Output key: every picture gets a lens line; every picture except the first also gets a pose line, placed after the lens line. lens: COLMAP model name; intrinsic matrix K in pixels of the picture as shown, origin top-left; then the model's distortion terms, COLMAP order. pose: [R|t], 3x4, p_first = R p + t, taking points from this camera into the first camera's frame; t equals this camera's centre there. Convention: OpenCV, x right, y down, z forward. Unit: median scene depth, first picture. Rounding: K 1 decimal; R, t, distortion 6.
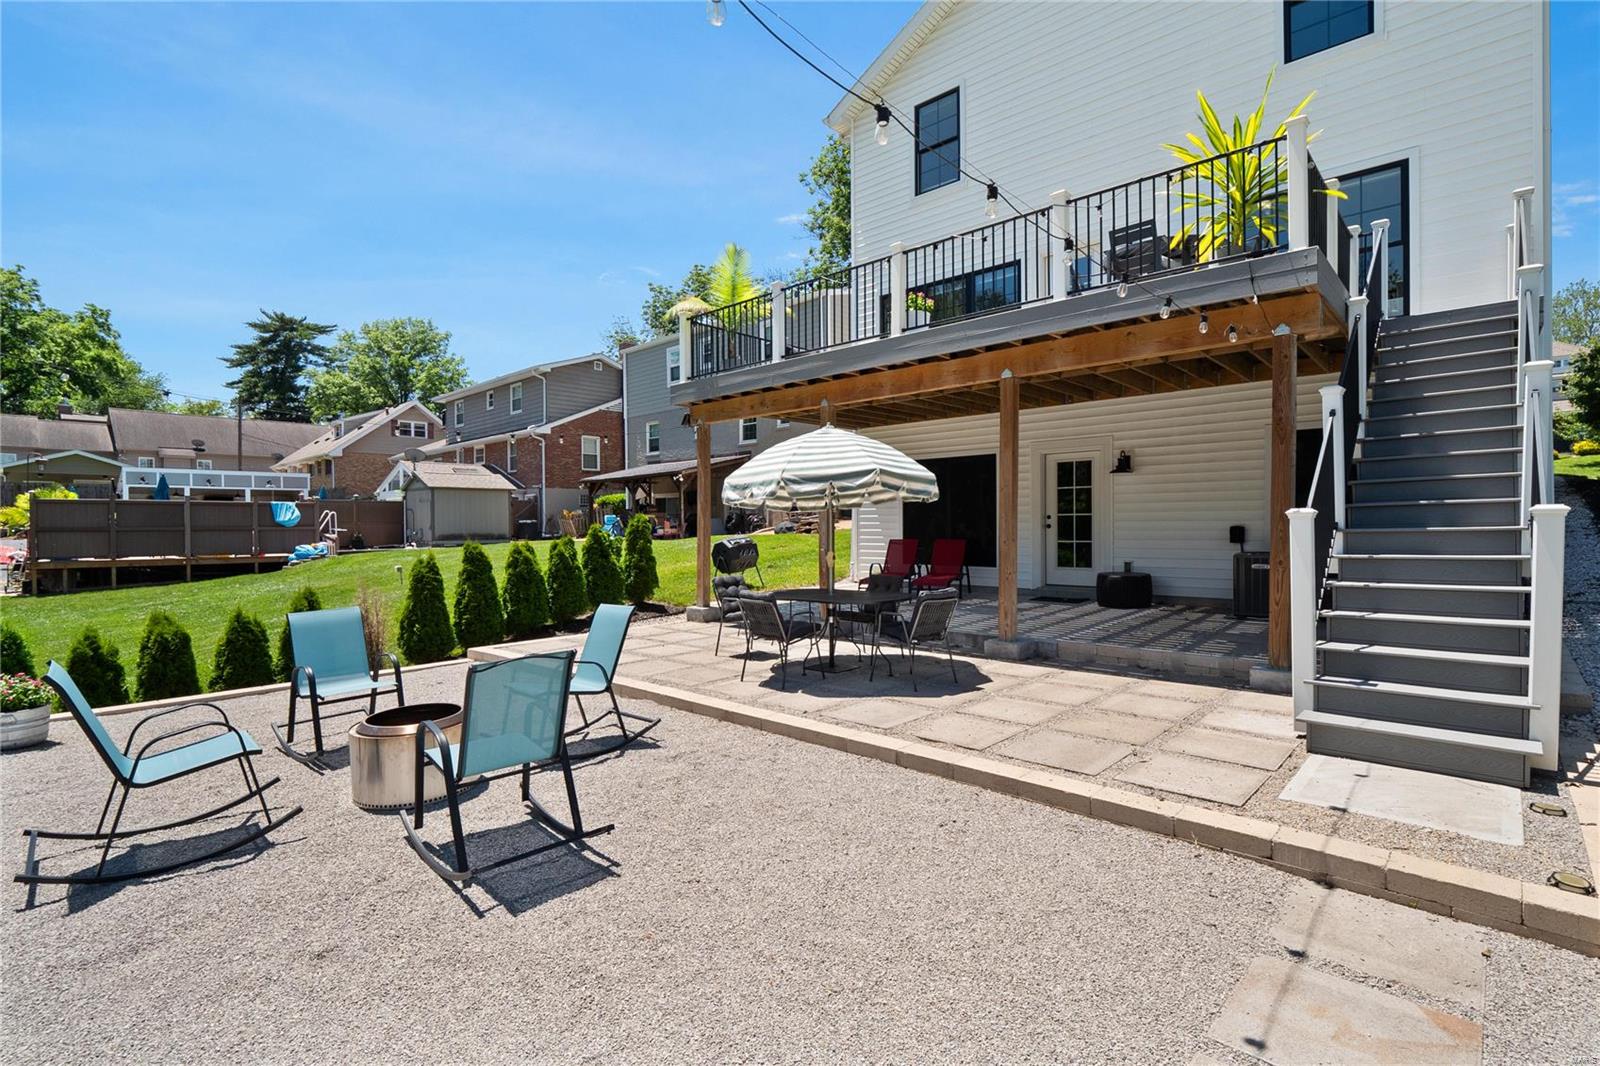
lens RADIAL K [[763.7, 0, 800.0], [0, 763.7, 533.0], [0, 0, 1]] dist [-0.006795, 0.000715]
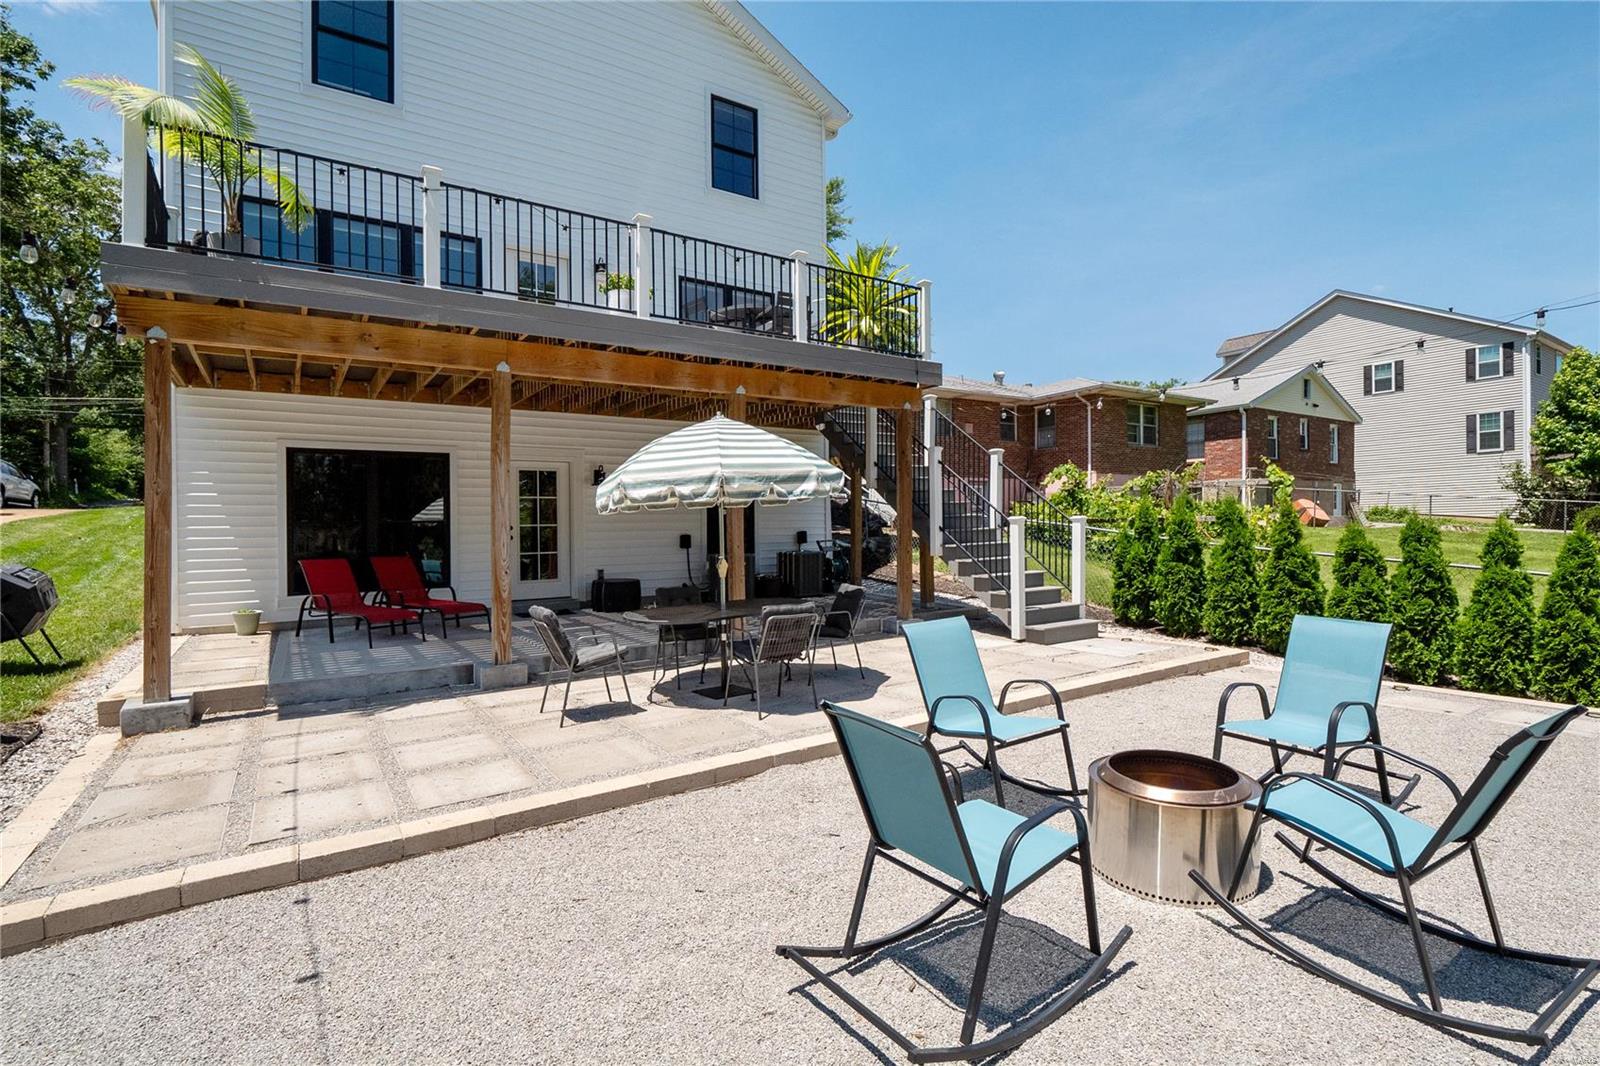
lens RADIAL K [[743.8, 0, 798.1], [0, 743.8, 565.1], [0, 0, 1]] dist [-0.023300, 0.000366]
pose [[0.202739, -0.042865, 0.978294, -0.542331], [0.029236, 0.998861, 0.037708, 0.000529], [-0.978796, 0.020957, 0.203762, 0.513405]]
